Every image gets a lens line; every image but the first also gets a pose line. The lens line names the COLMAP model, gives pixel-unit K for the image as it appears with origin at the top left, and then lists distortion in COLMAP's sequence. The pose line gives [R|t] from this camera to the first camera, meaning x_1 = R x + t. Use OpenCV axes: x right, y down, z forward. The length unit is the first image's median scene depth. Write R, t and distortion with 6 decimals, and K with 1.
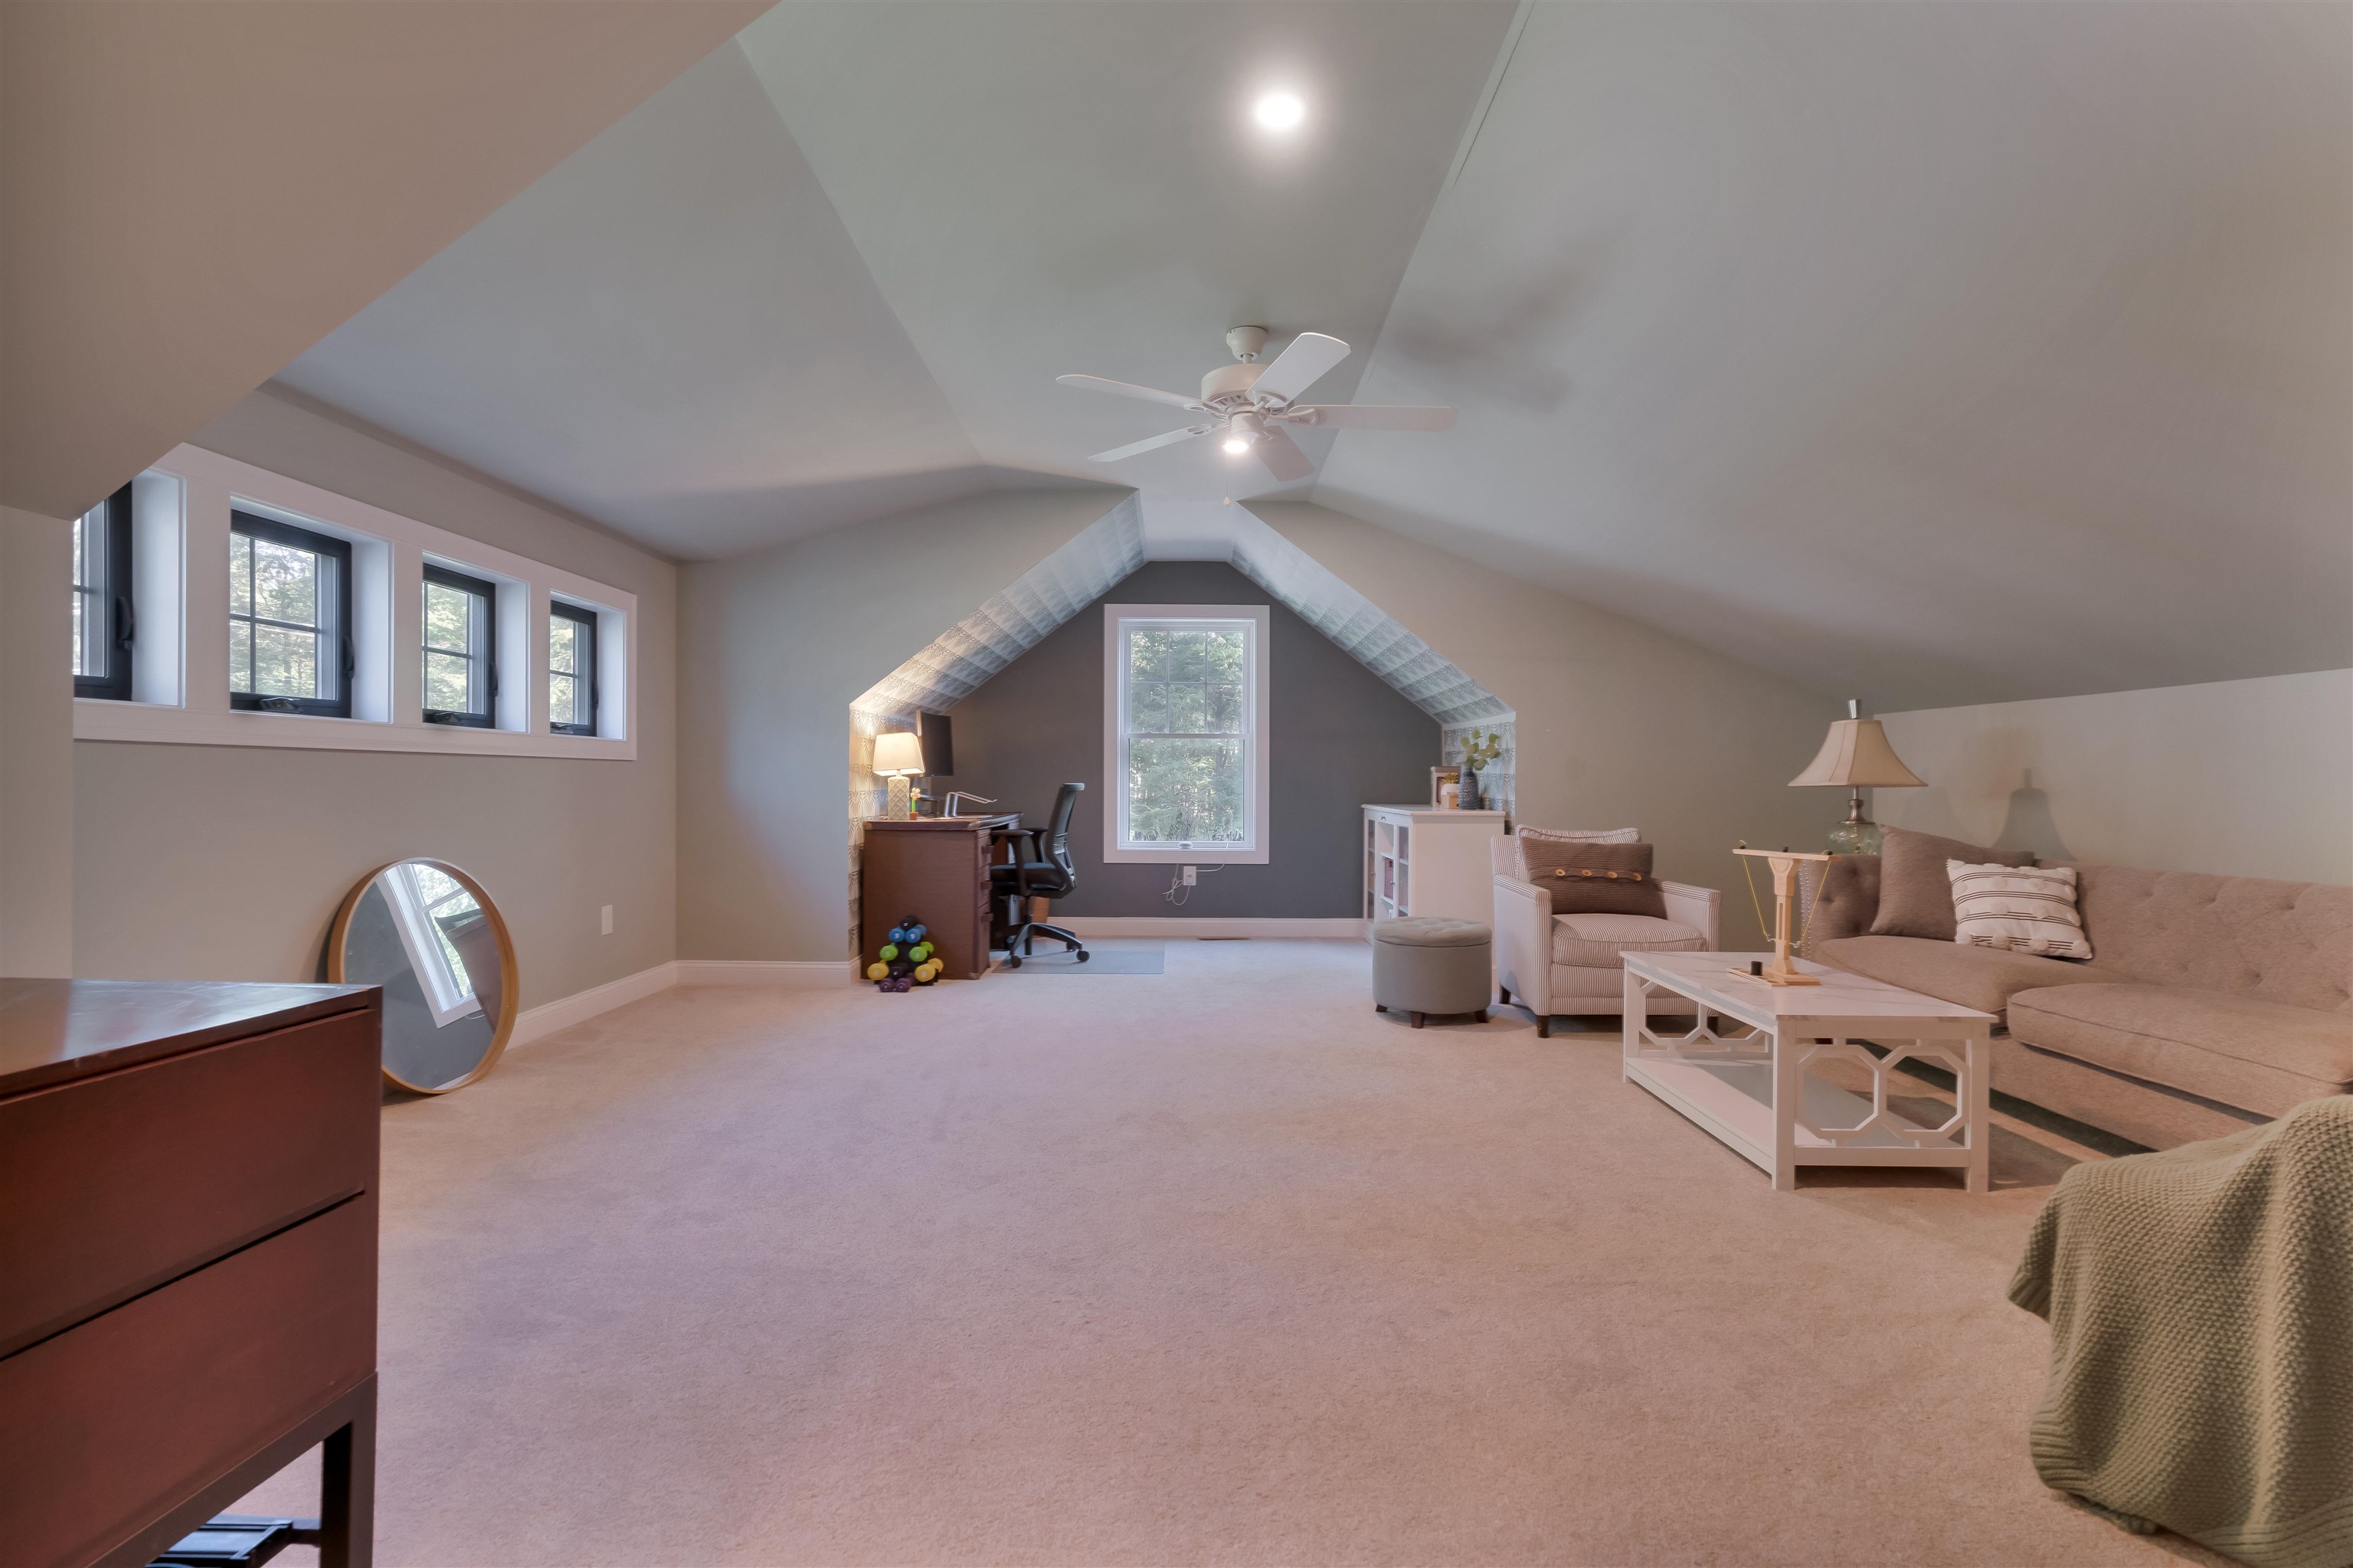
lens RADIAL K [[1079.0, 0, 1170.1], [0, 1079.0, 790.7], [0, 0, 1]] dist [-0.002782, 0.001955]
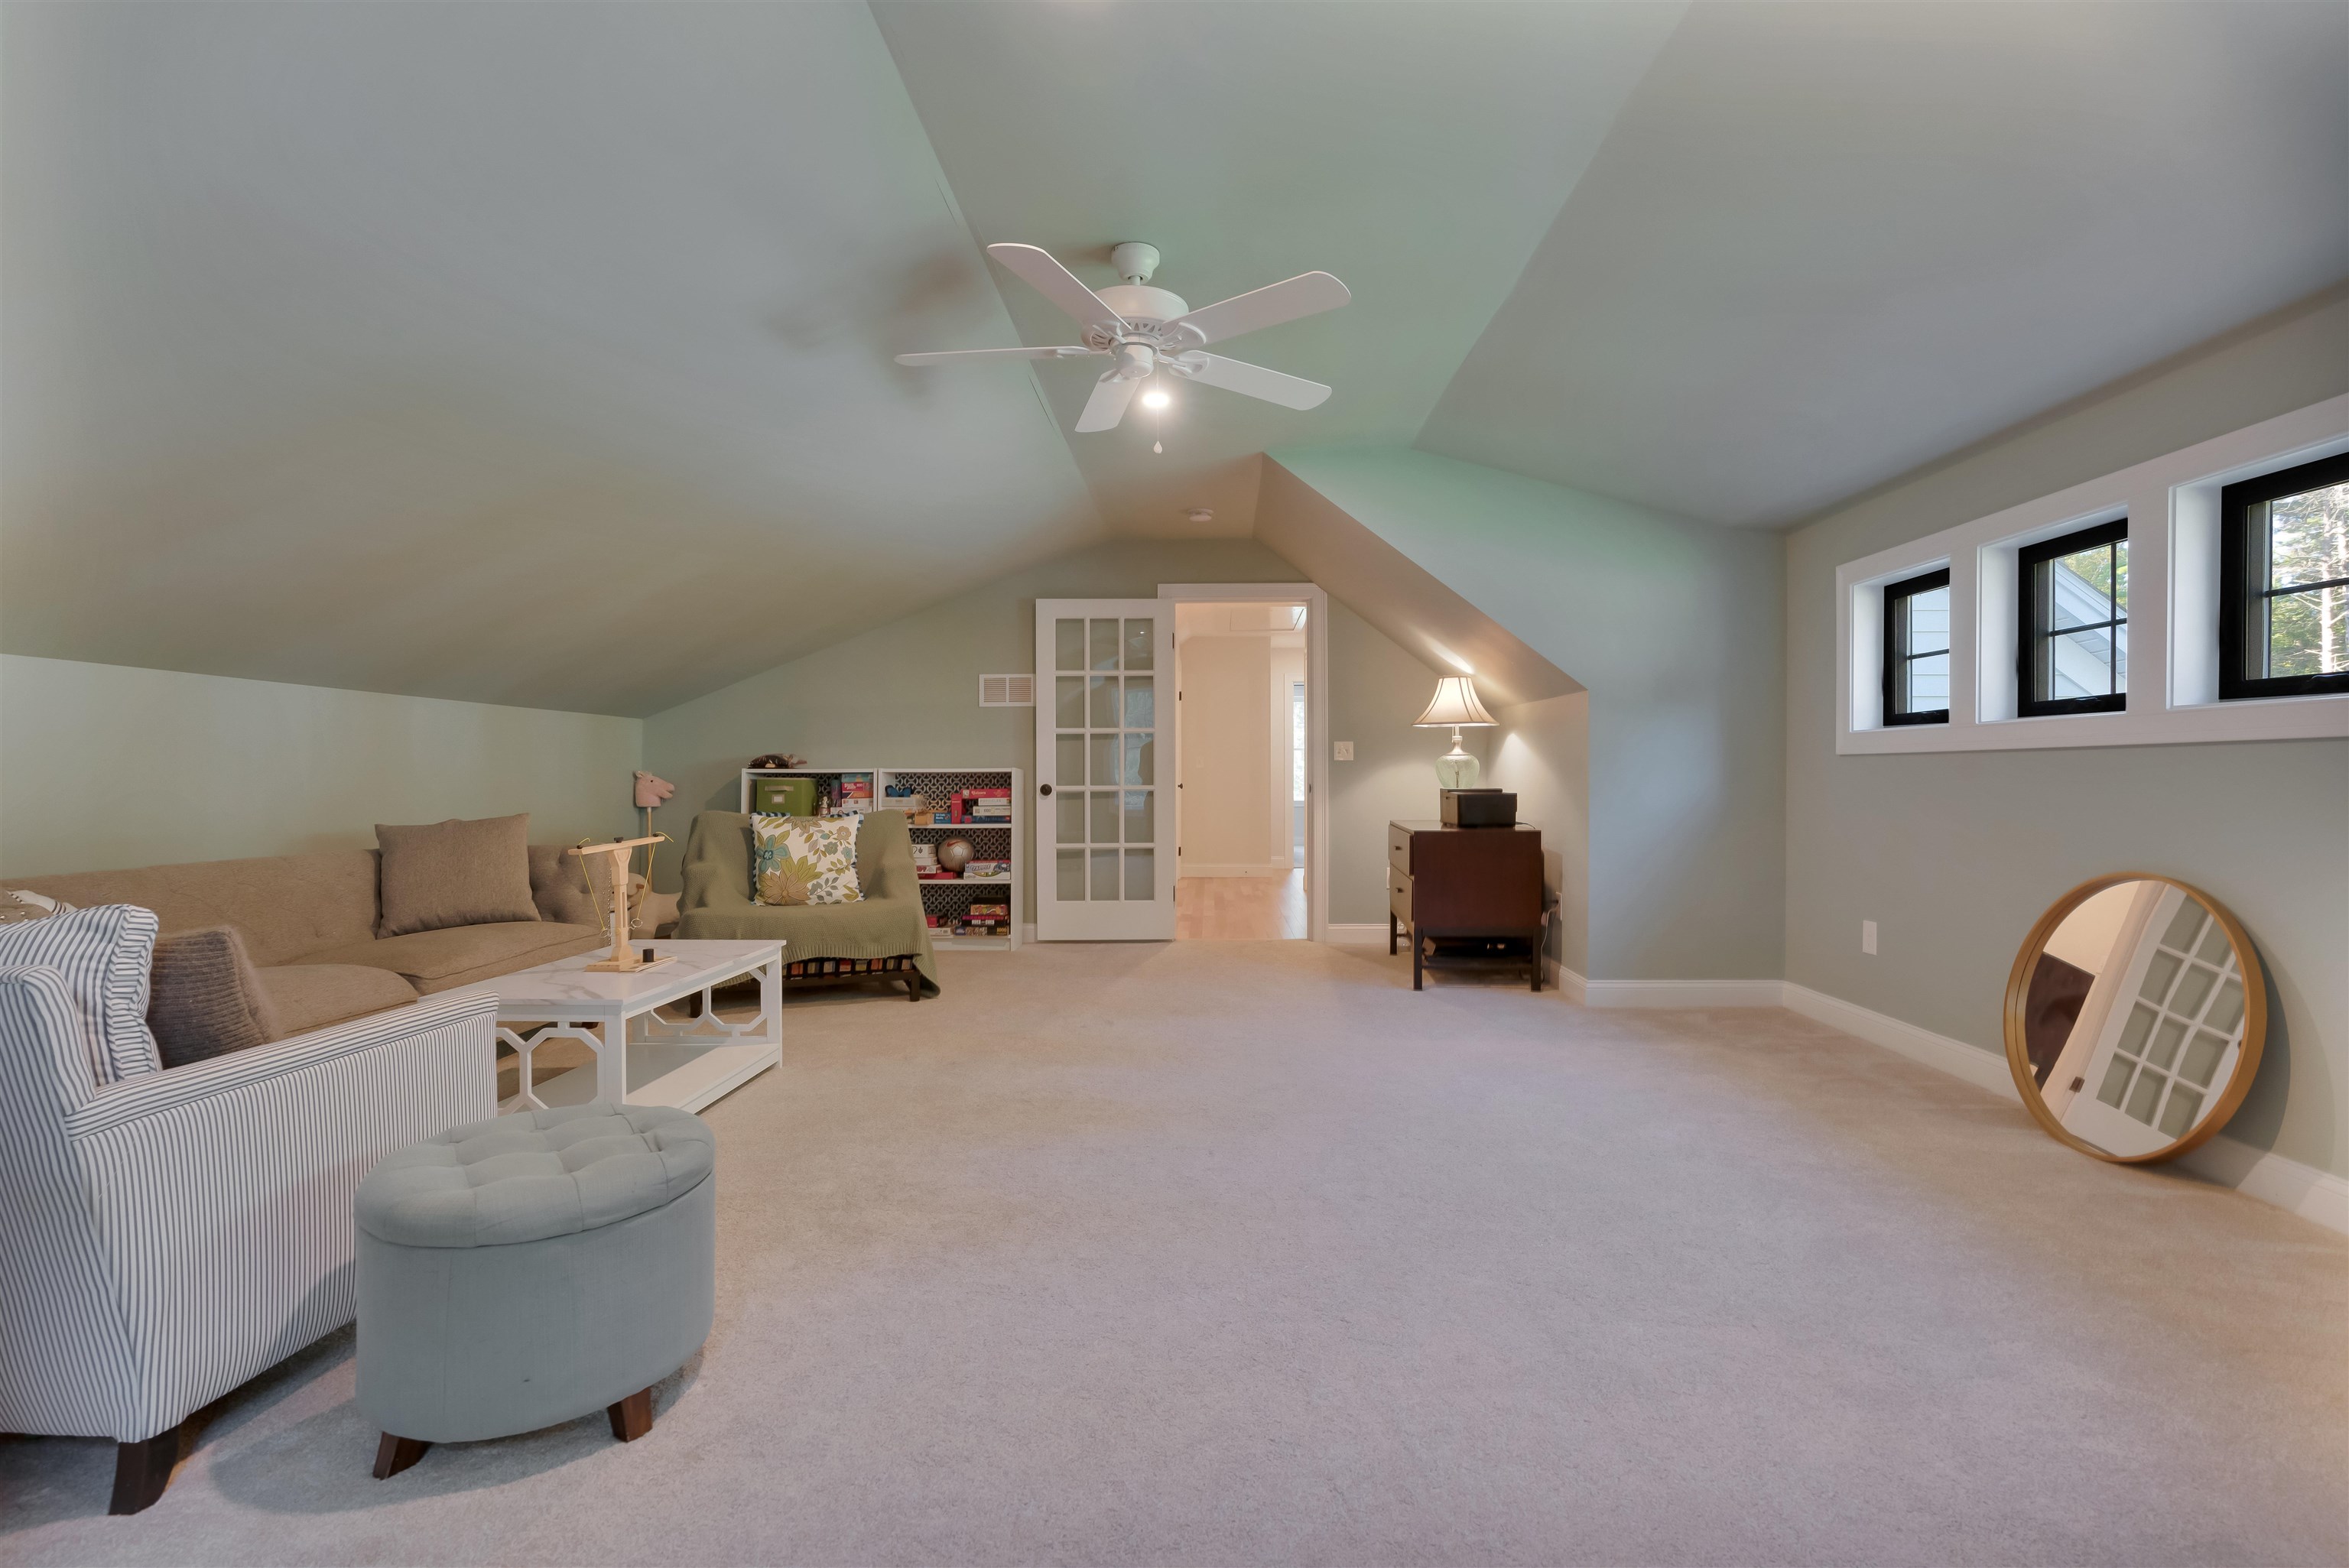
lens RADIAL K [[1077.1, 0, 1175.5], [0, 1077.1, 777.0], [0, 0, 1]] dist [-0.002782, 0.001955]
pose [[-0.999967, -0.003905, -0.007119, 0.045928], [-0.003930, 0.999986, 0.003468, -0.010924], [0.007105, 0.003496, -0.999969, 1.879009]]
